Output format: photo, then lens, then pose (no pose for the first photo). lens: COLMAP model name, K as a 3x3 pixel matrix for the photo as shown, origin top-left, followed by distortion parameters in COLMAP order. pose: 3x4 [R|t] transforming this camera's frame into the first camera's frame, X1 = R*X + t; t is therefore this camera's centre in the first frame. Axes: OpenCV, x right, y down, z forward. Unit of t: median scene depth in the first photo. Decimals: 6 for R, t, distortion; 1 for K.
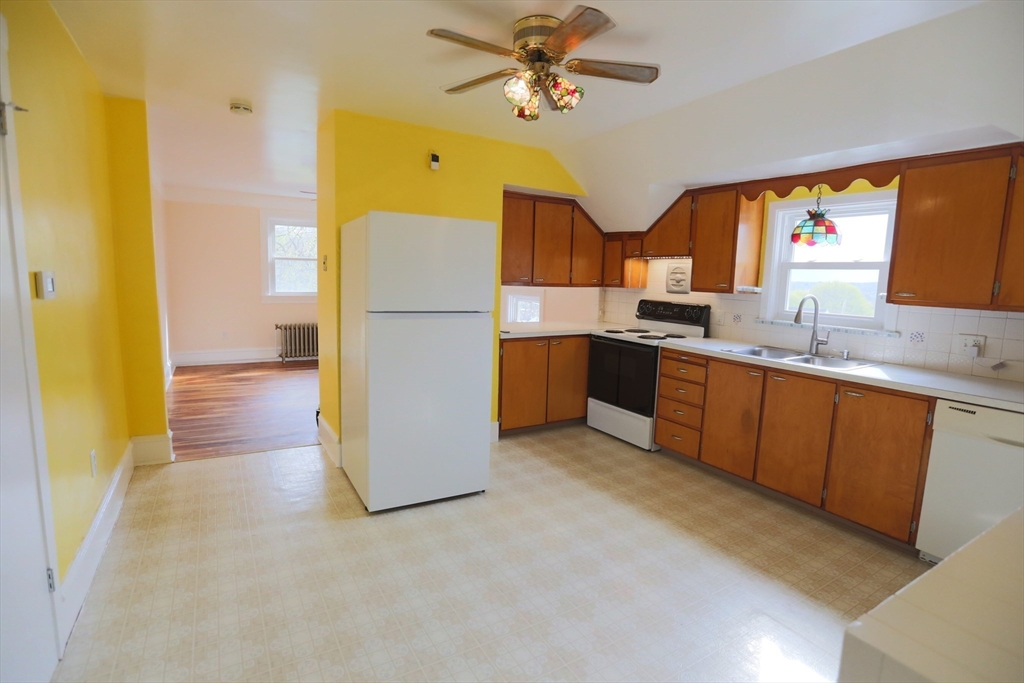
lens RADIAL K [[488.8, 0, 514.5], [0, 488.8, 341.0], [0, 0, 1]] dist [-0.030305, 0.003490]
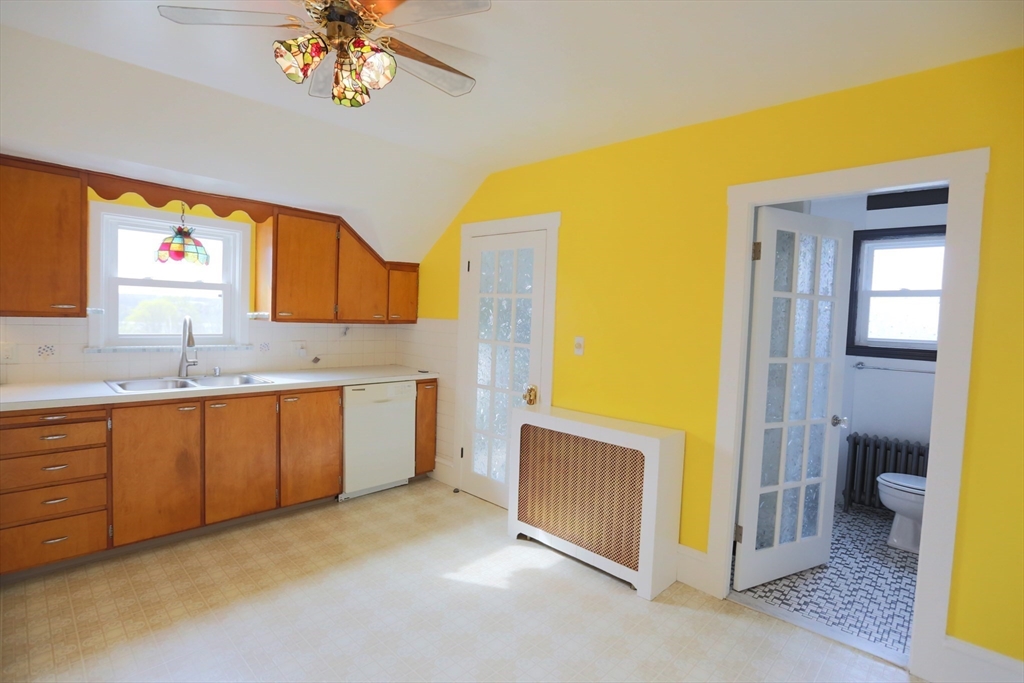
lens RADIAL K [[488.8, 0, 510.9], [0, 488.8, 343.9], [0, 0, 1]] dist [-0.030305, 0.003490]
pose [[-0.243391, -0.097268, 0.965039, -0.411083], [0.081450, 0.989395, 0.120265, -0.090441], [-0.966502, 0.107874, -0.232887, 0.533377]]
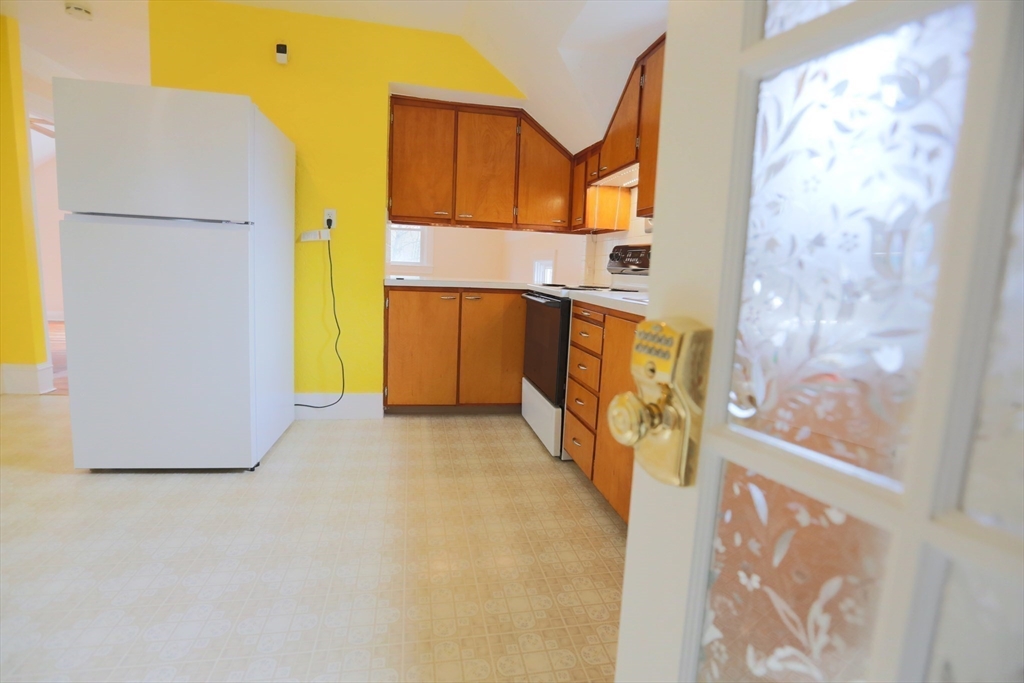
lens RADIAL K [[488.8, 0, 505.2], [0, 488.8, 333.9], [0, 0, 1]] dist [-0.030305, 0.003490]
pose [[0.936360, 0.060177, -0.345846, 0.460398], [-0.065820, 0.997821, -0.004583, 0.068888], [0.344817, 0.027054, 0.938280, 0.374953]]
